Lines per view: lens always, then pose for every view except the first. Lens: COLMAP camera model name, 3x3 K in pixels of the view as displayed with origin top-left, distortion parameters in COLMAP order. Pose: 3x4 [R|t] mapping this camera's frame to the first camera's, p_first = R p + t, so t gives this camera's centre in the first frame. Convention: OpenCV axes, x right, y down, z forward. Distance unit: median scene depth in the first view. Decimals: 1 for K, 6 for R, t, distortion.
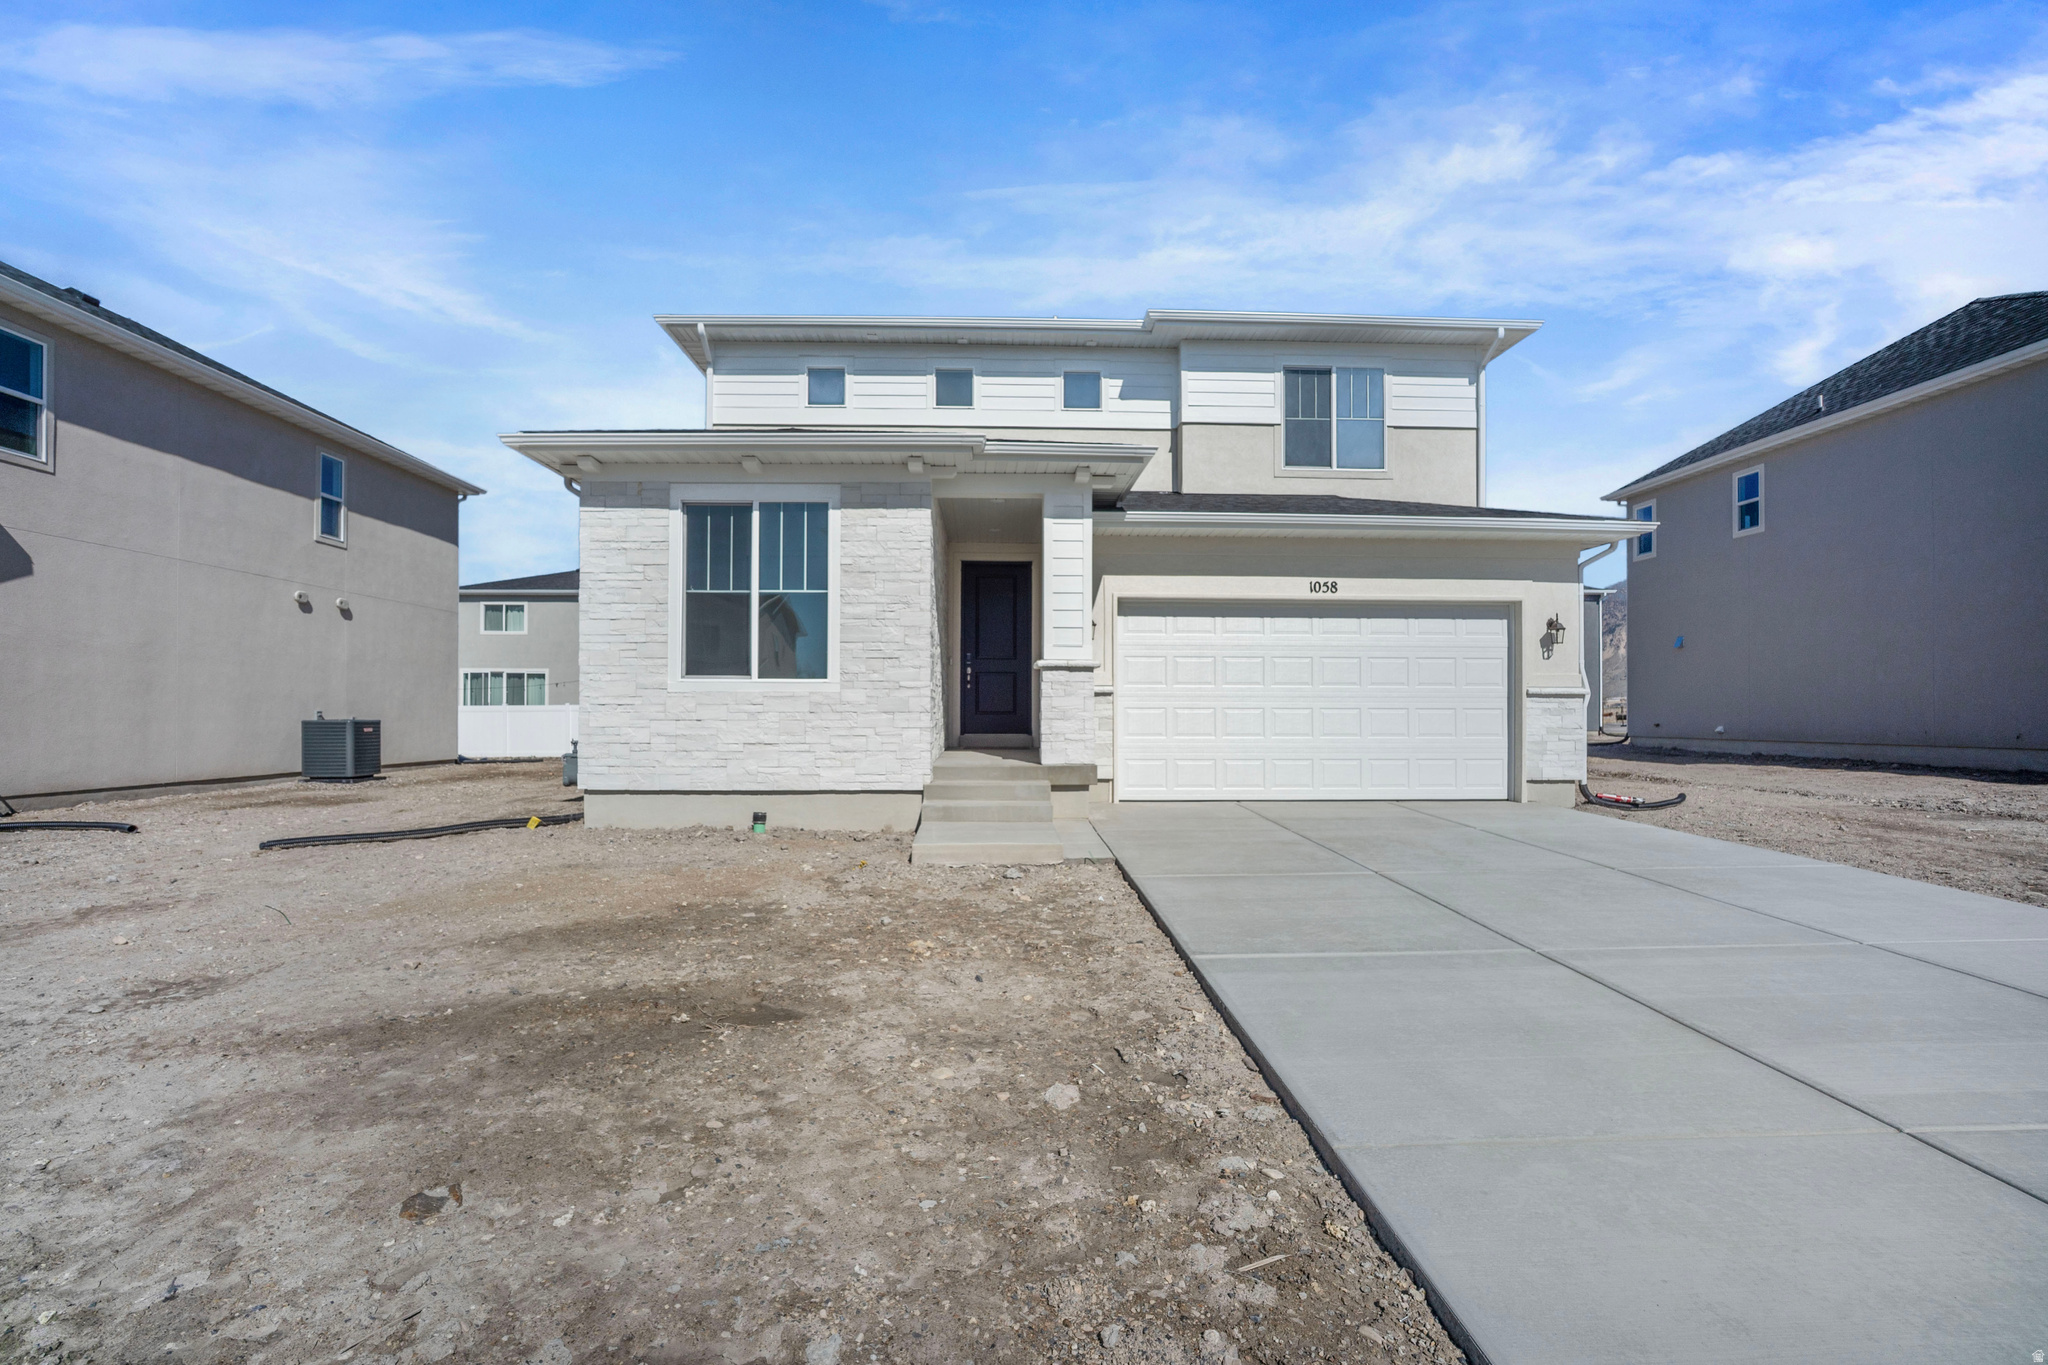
lens RADIAL K [[873.0, 0, 1024.2], [0, 873.0, 576.3], [0, 0, 1]] dist [-0.015313, 0.000794]
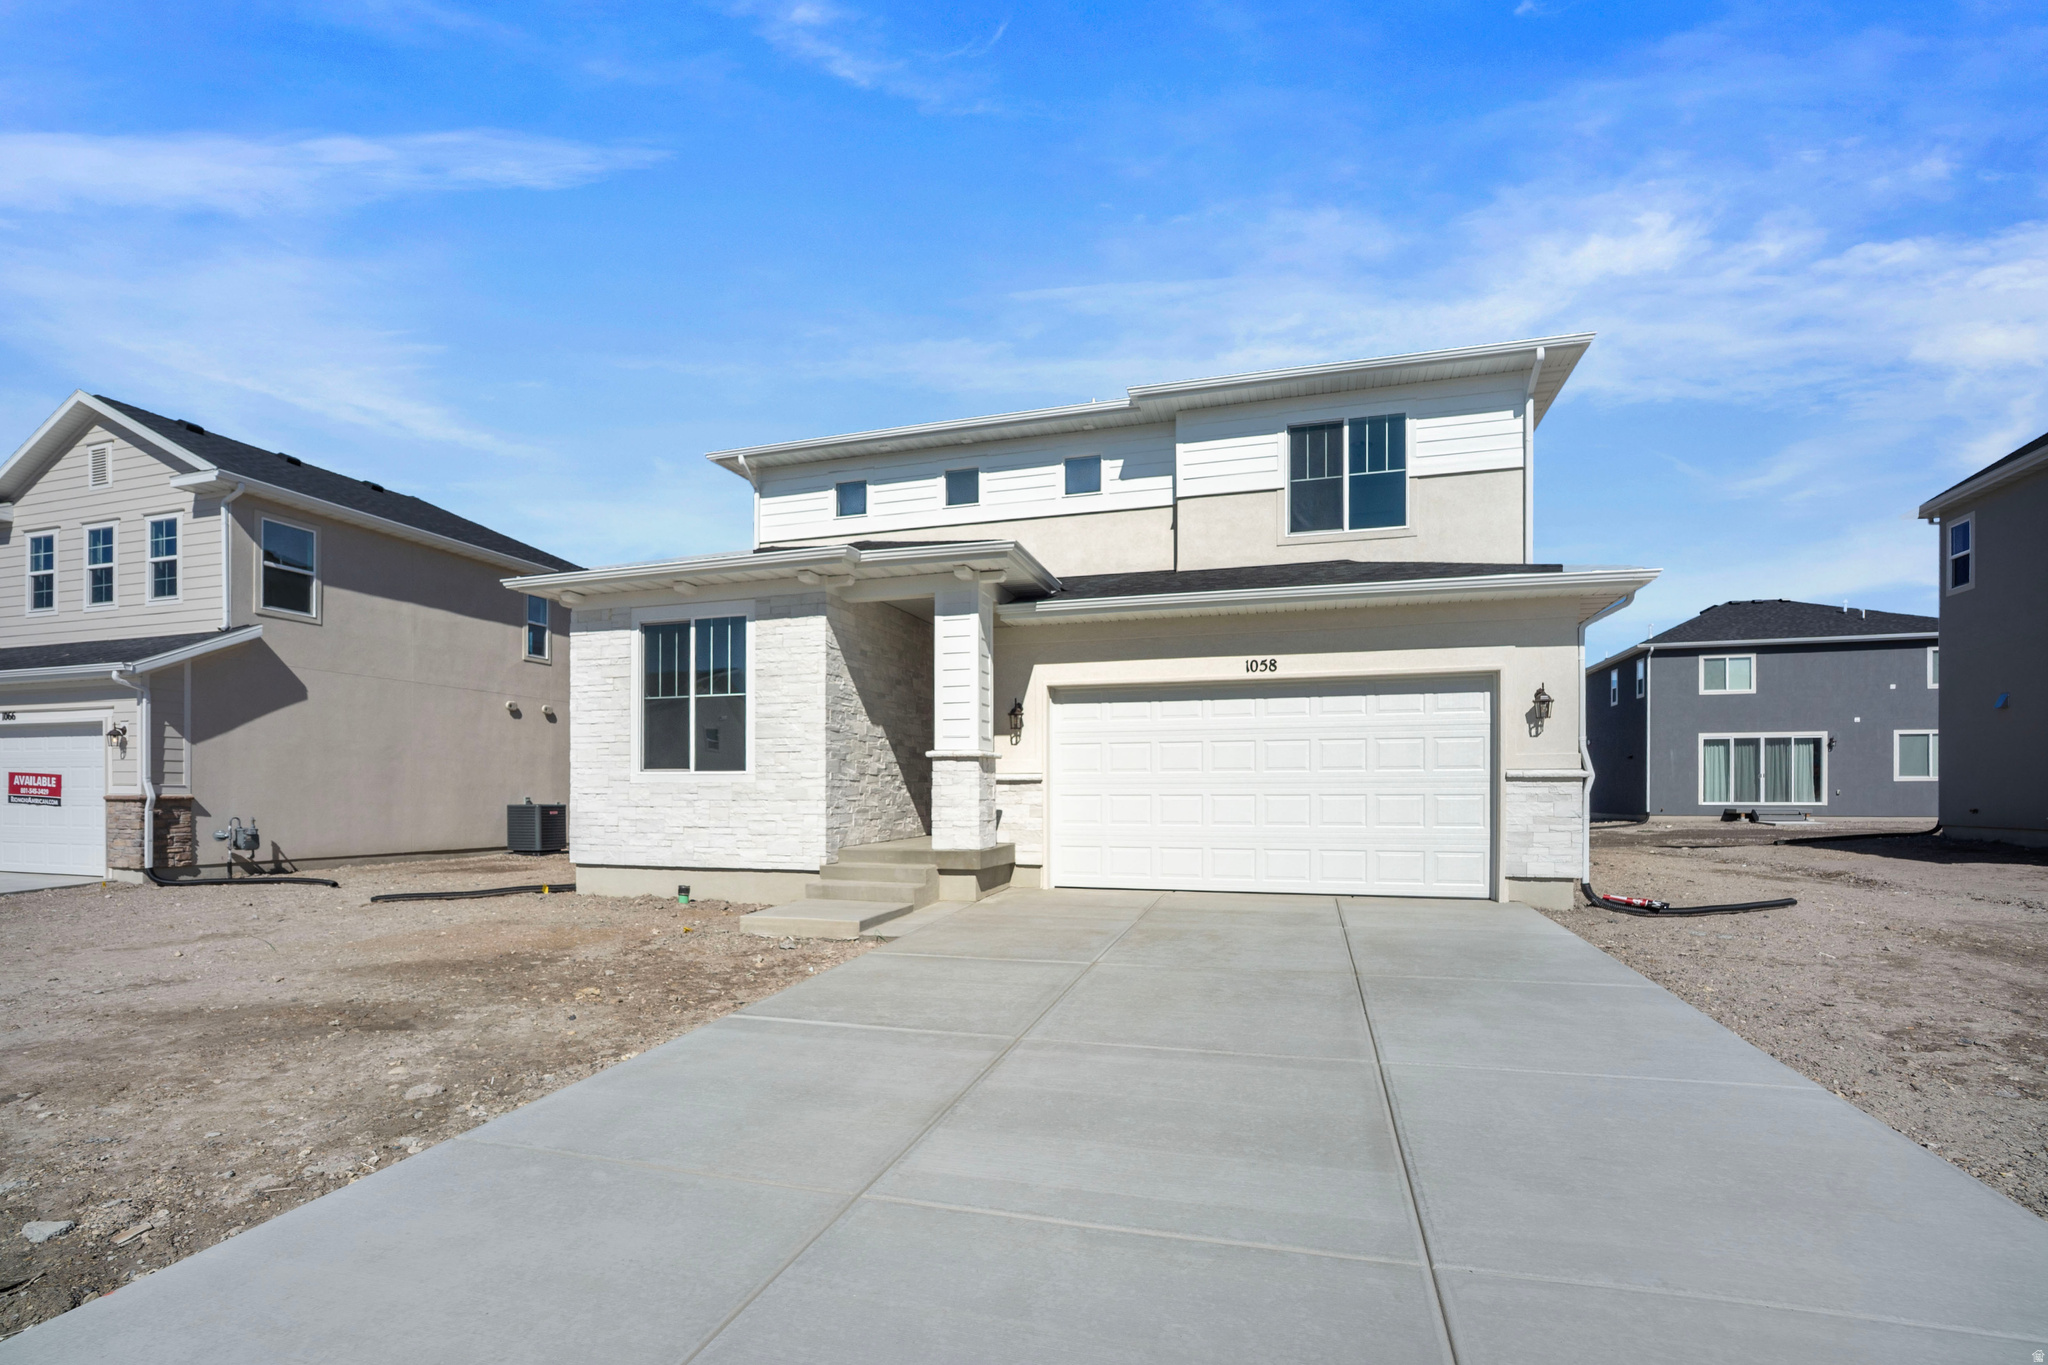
lens RADIAL K [[905.1, 0, 1020.8], [0, 905.1, 649.4], [0, 0, 1]] dist [-0.027391, 0.009494]
pose [[0.948144, -0.052650, -0.313450, 0.411723], [0.051540, 0.998601, -0.011832, -0.007100], [0.313635, -0.004937, 0.949531, -0.006464]]
